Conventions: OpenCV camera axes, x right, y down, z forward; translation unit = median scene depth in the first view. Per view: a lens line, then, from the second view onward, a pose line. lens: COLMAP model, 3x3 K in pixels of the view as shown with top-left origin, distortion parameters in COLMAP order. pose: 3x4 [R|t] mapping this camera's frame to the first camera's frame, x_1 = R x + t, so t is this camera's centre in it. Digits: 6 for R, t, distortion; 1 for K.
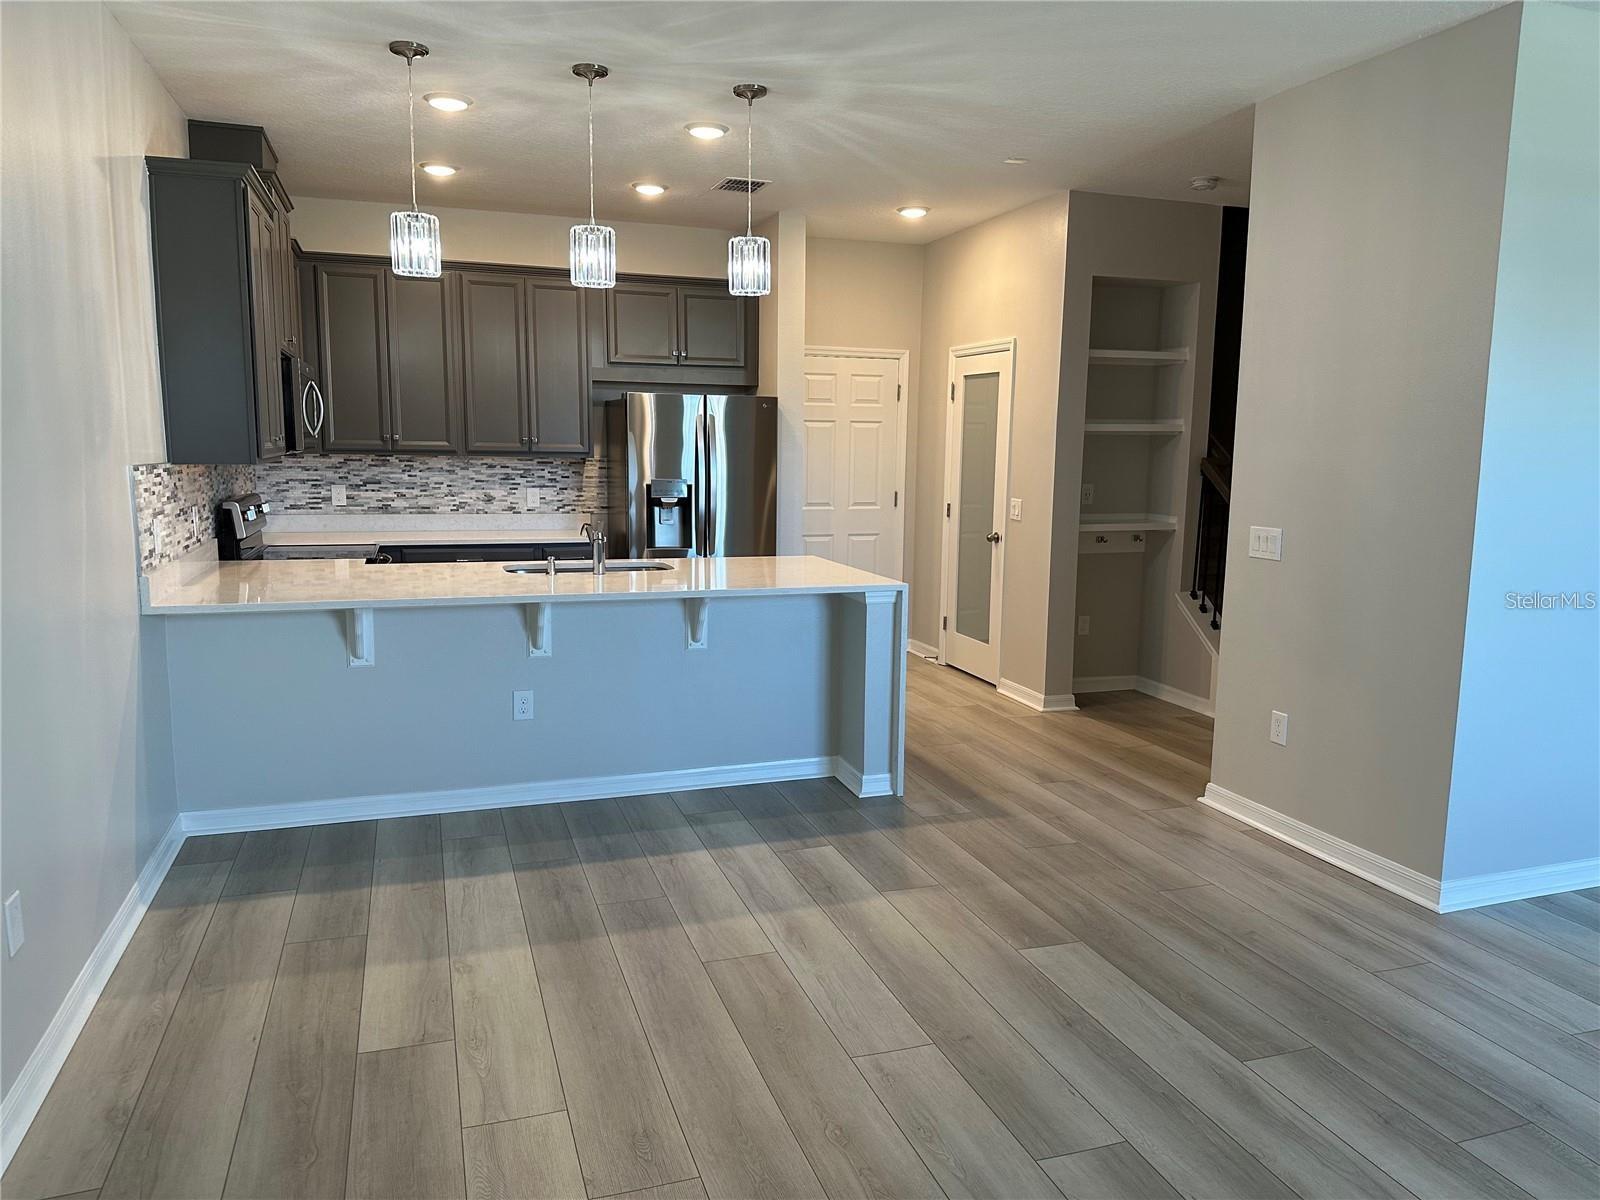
lens RADIAL K [[1121.3, 0, 818.8], [0, 1121.3, 596.4], [0, 0, 1]] dist [0.070541, -0.089365]
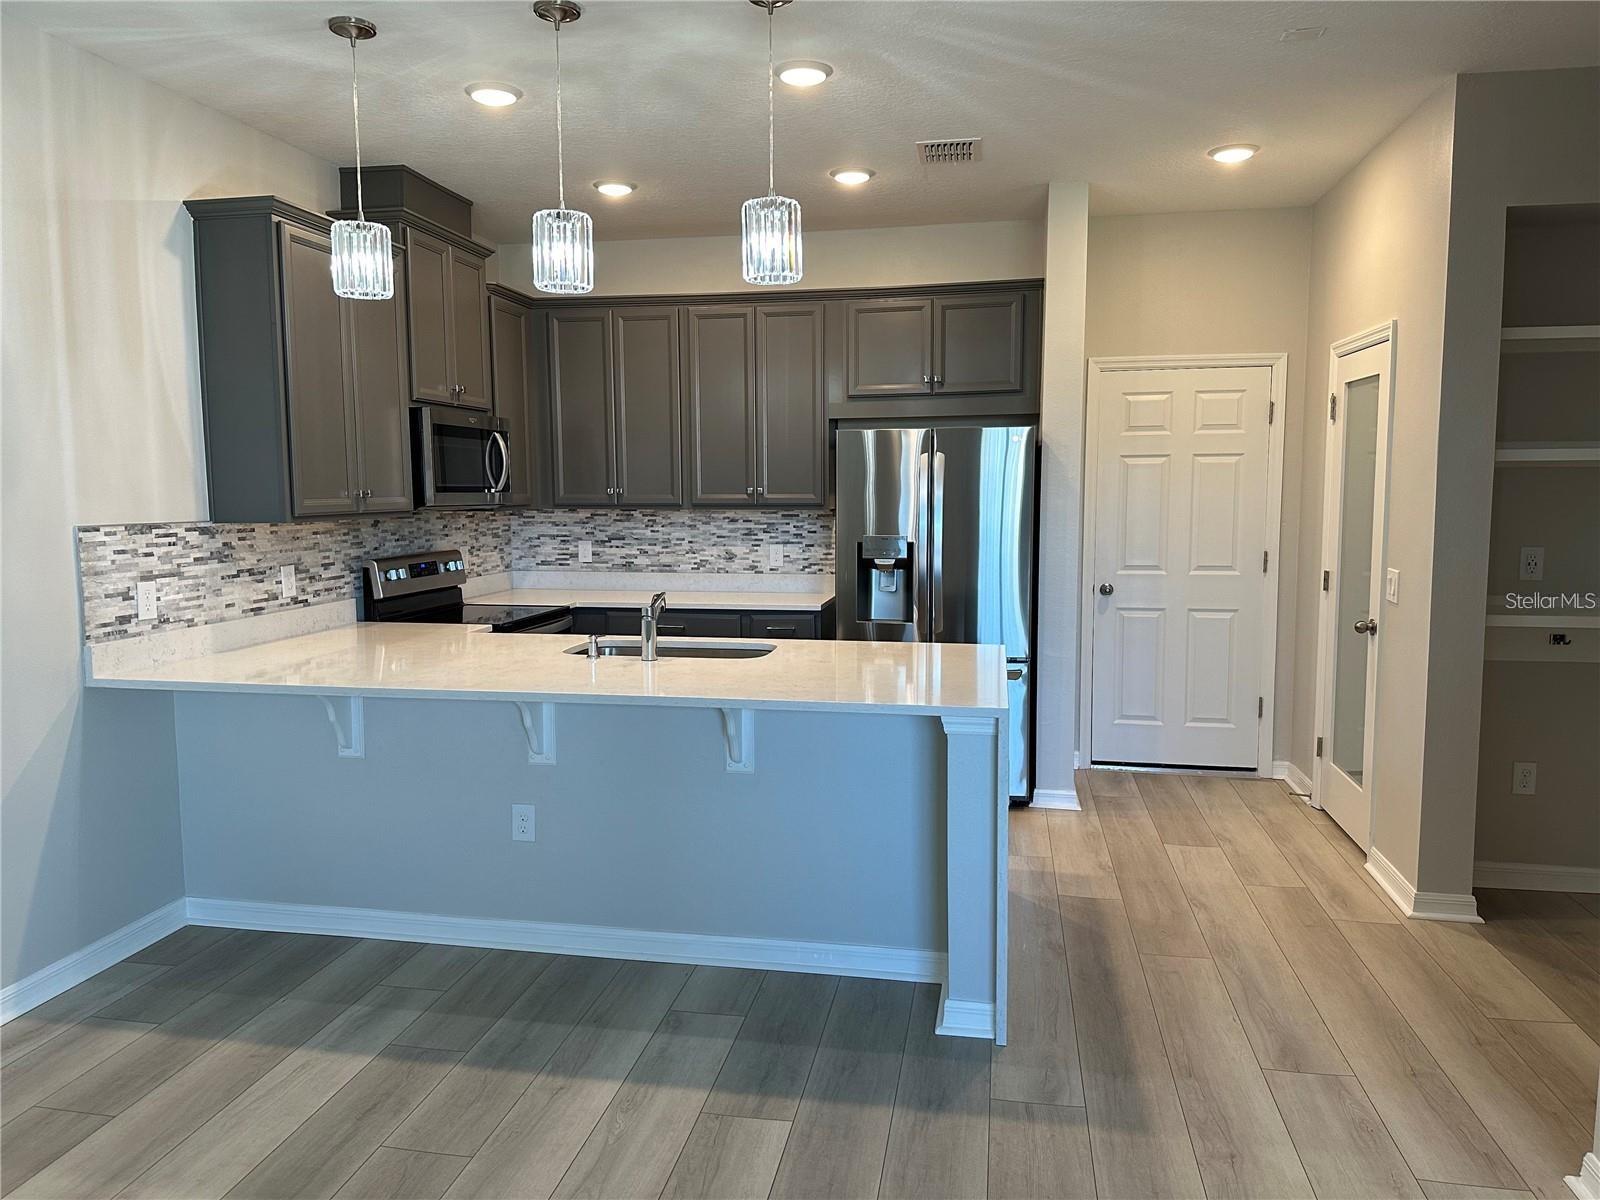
lens RADIAL K [[1121.3, 0, 799.6], [0, 1121.3, 590.4], [0, 0, 1]] dist [0.070541, -0.089365]
pose [[0.863461, 0.030282, -0.503505, 0.287336], [-0.053667, 0.998046, -0.032008, -0.049660], [0.501552, 0.054659, 0.863399, 0.380471]]
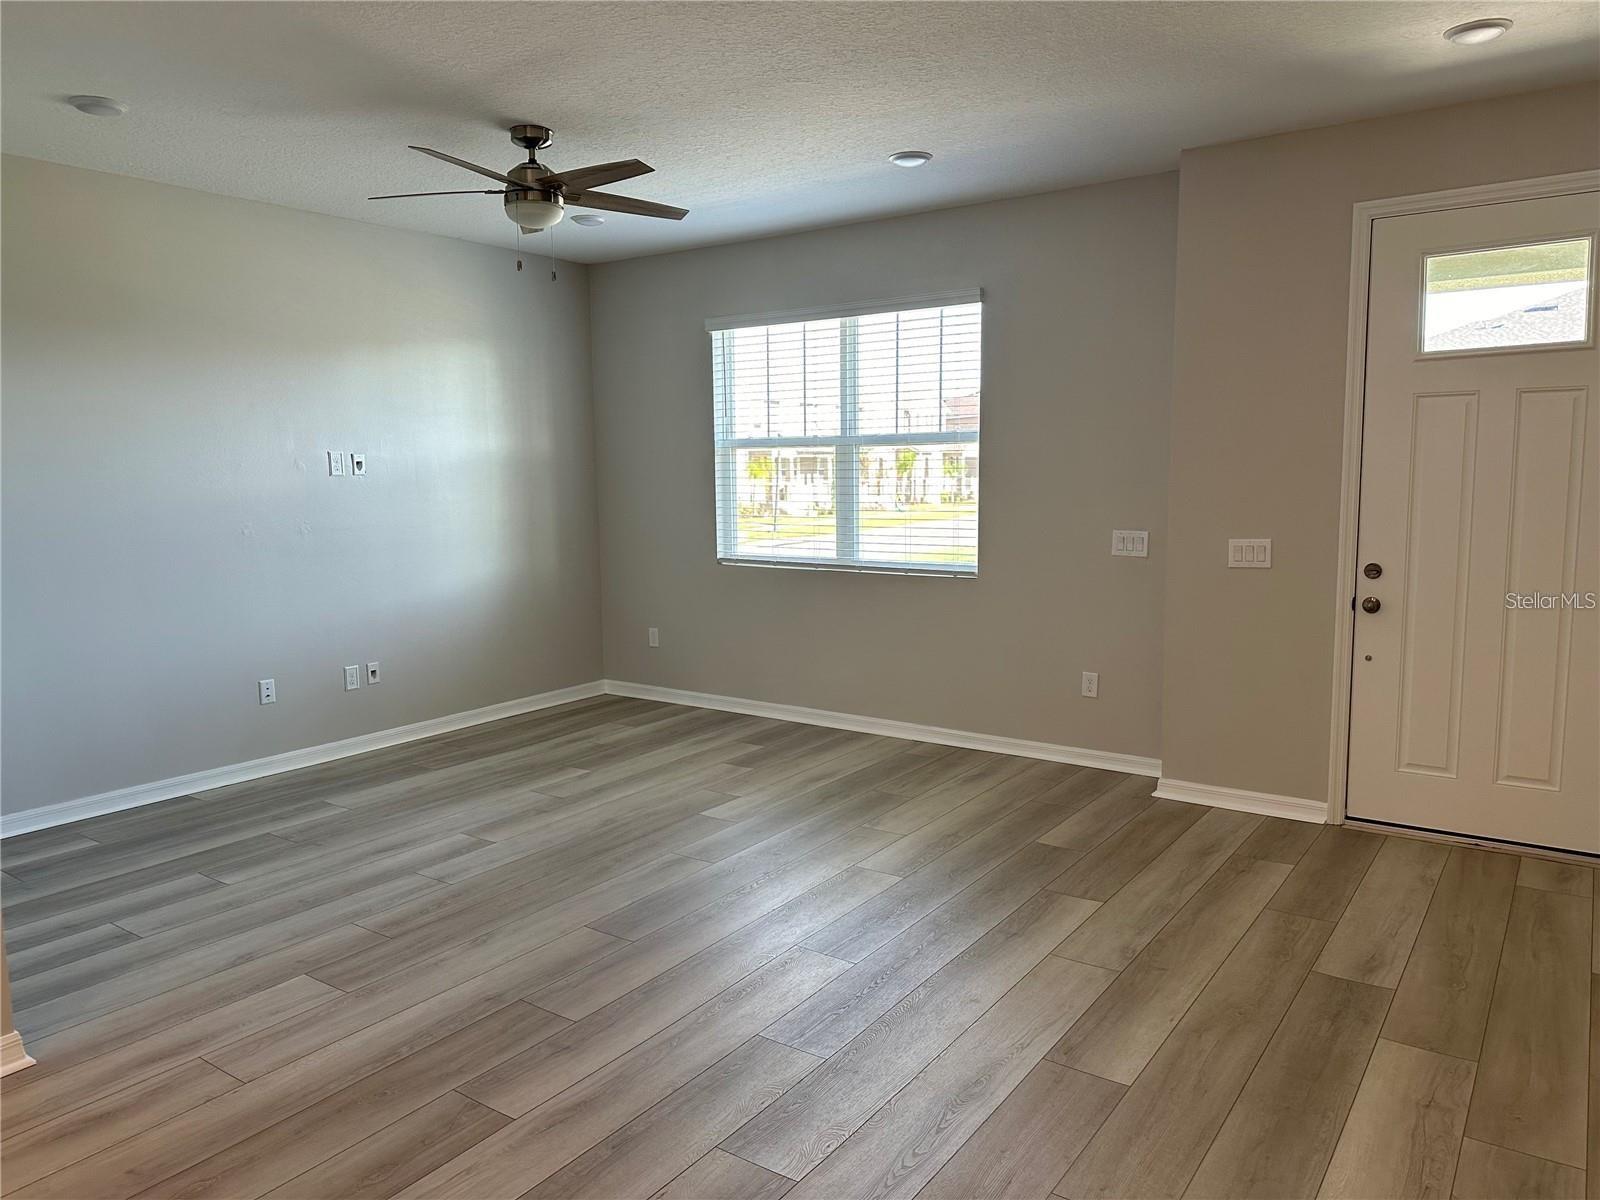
lens RADIAL K [[1121.3, 0, 813.6], [0, 1121.3, 597.1], [0, 0, 1]] dist [0.070541, -0.089365]
pose [[-0.583776, -0.109233, 0.804533, -0.288839], [0.114084, 0.970042, 0.214486, -0.112228], [-0.803859, 0.216996, -0.553826, 0.723666]]
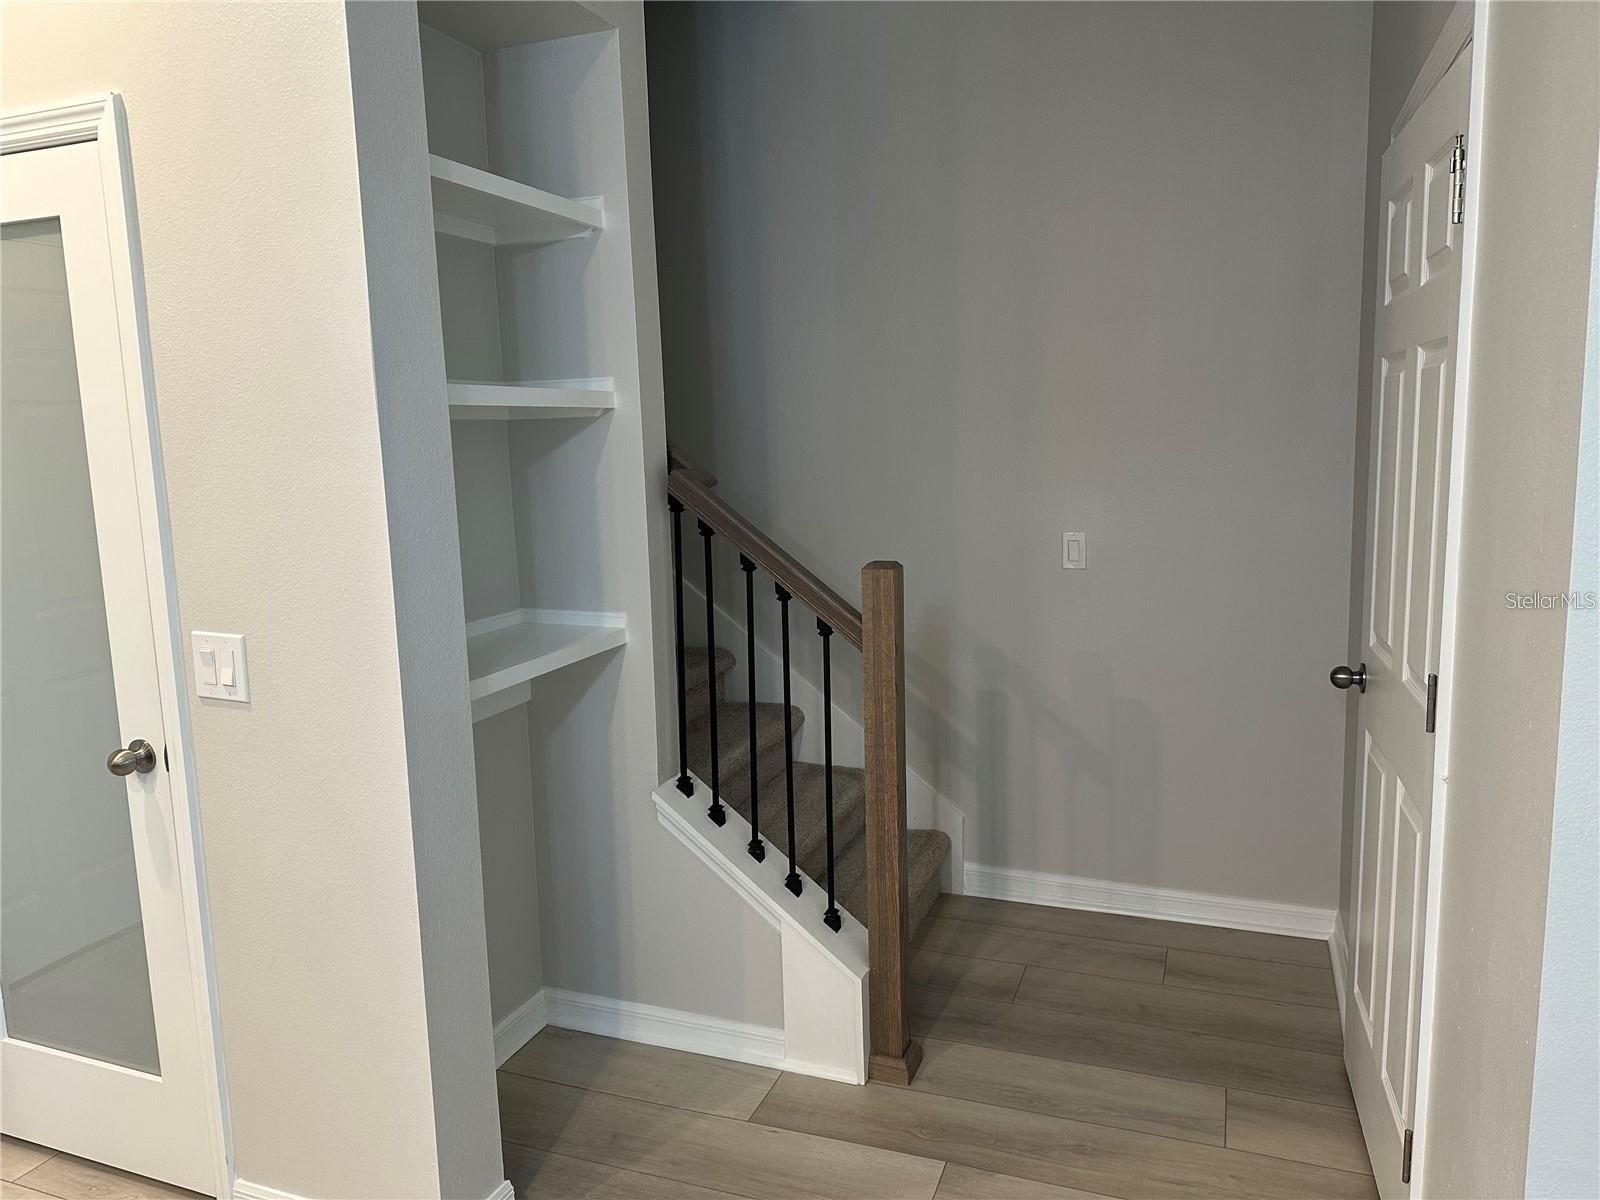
lens RADIAL K [[1121.3, 0, 790.8], [0, 1121.3, 607.0], [0, 0, 1]] dist [0.070541, -0.089365]
pose [[0.647378, -0.148300, 0.747602, 0.064506], [0.139832, 0.987348, 0.074772, -0.130237], [-0.749232, 0.056133, 0.659924, 0.931202]]
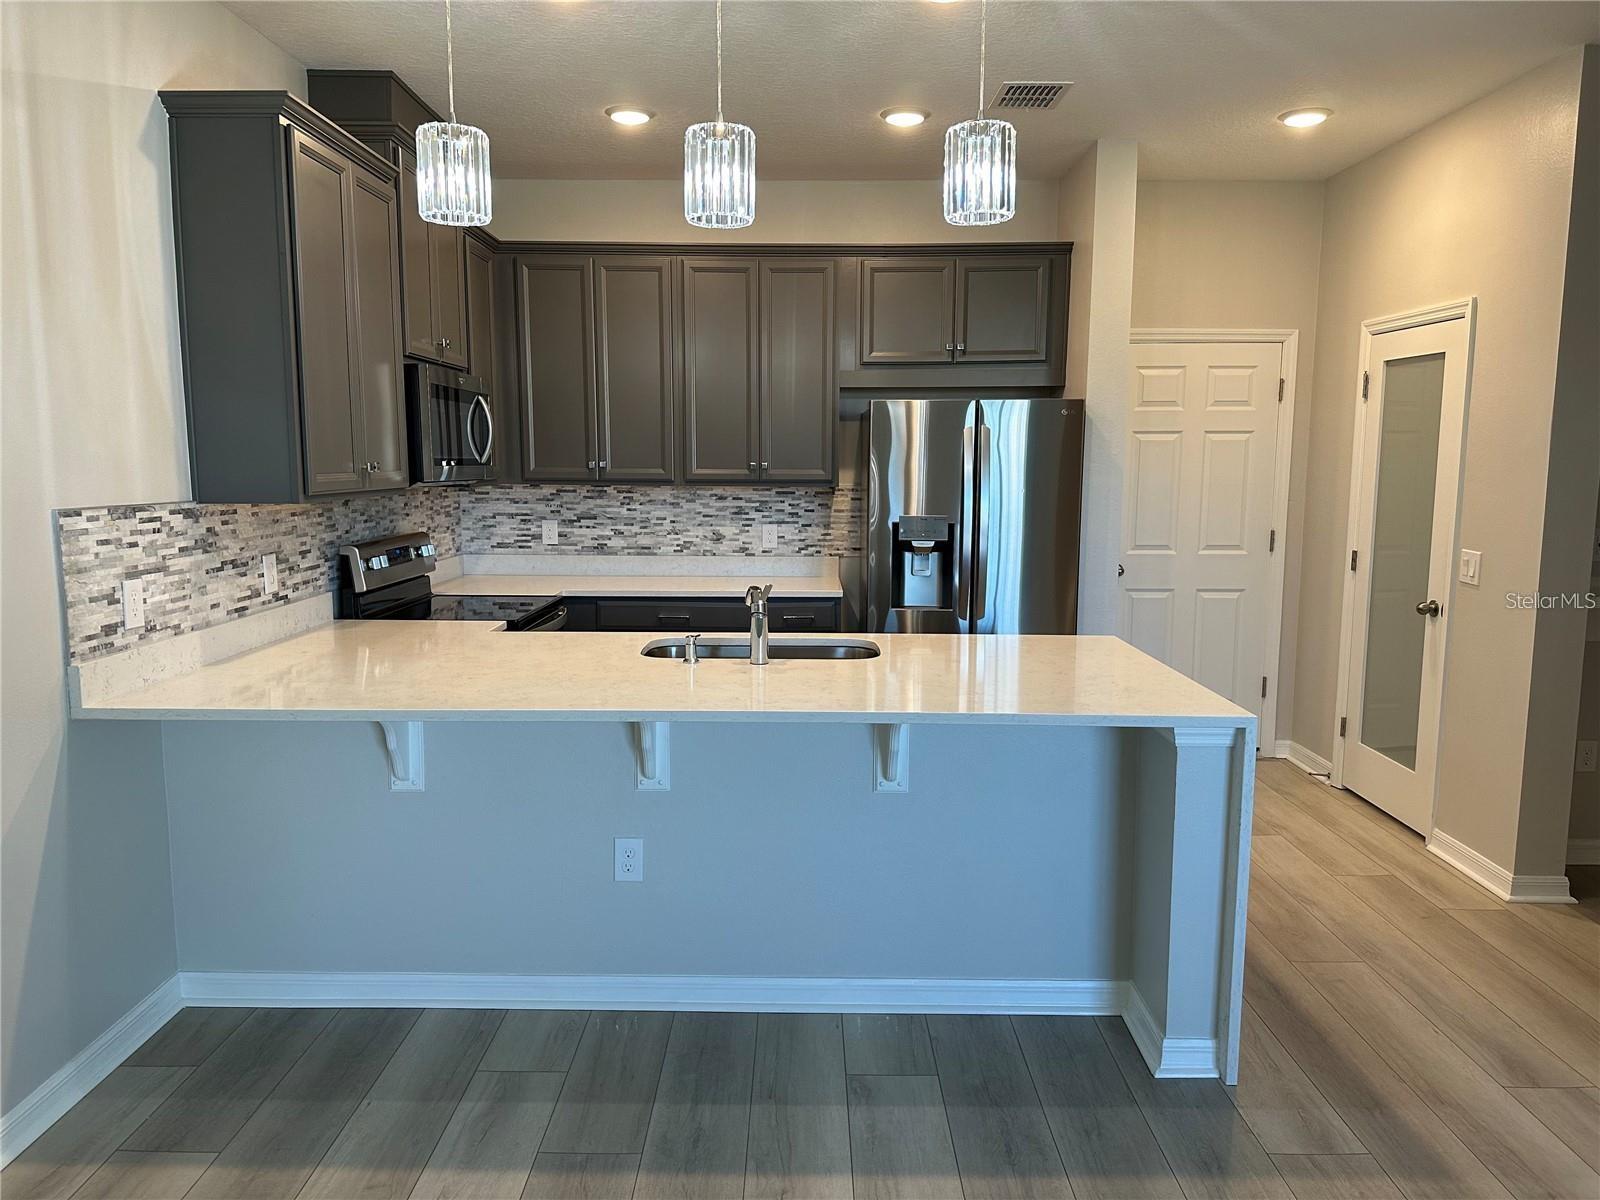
lens RADIAL K [[1121.3, 0, 803.1], [0, 1121.3, 591.9], [0, 0, 1]] dist [0.070541, -0.089365]
pose [[0.940172, 0.031087, -0.339279, 0.055960], [-0.038317, 0.999158, -0.014632, -0.054697], [0.338538, 0.026757, 0.940572, 0.378156]]
